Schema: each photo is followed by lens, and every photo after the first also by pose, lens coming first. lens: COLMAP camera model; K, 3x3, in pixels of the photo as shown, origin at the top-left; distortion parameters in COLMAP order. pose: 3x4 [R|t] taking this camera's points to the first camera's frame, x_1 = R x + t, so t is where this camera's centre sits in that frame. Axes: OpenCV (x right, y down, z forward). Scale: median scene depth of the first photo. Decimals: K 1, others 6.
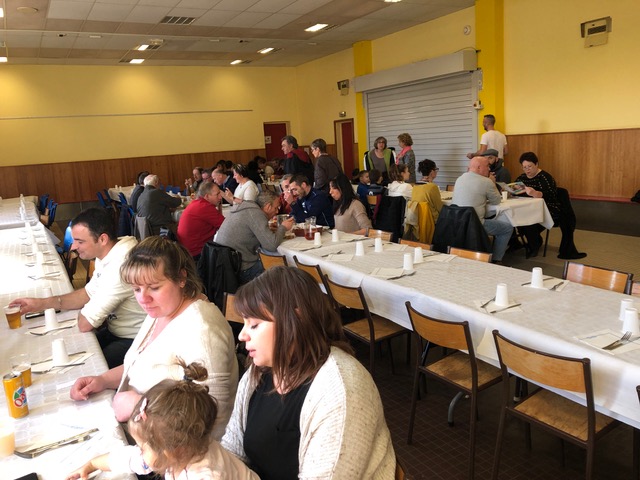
lens RADIAL K [[520.4, 0, 315.3], [0, 520.4, 236.3], [0, 0, 1]] dist [0.009019, -0.008690]
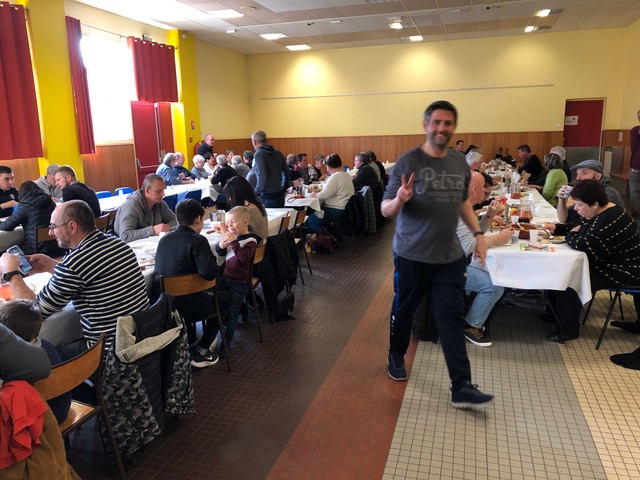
lens RADIAL K [[520.4, 0, 318.6], [0, 520.4, 235.1], [0, 0, 1]] dist [0.009019, -0.008690]
pose [[0.696193, 0.186240, -0.693275, 0.348063], [-0.147990, 0.982250, 0.115256, -0.063727], [0.702435, 0.022358, 0.711397, 0.202248]]
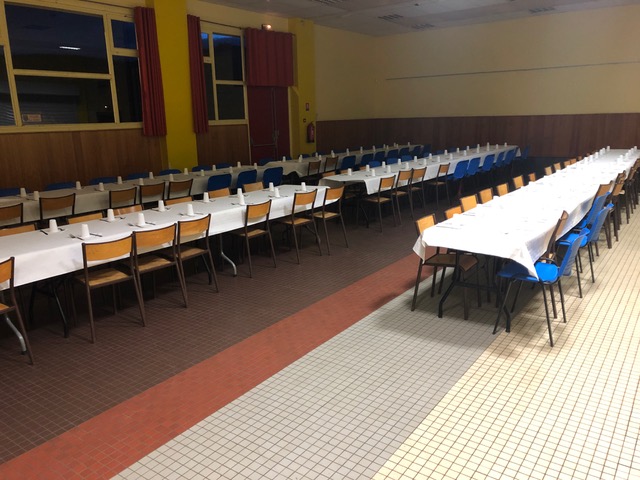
lens RADIAL K [[520.4, 0, 316.4], [0, 520.4, 238.7], [0, 0, 1]] dist [0.009019, -0.008690]
pose [[0.421593, 0.261926, -0.868133, 0.466165], [-0.162986, 0.963671, 0.211600, -0.090057], [0.892017, 0.052284, 0.448967, 0.296828]]
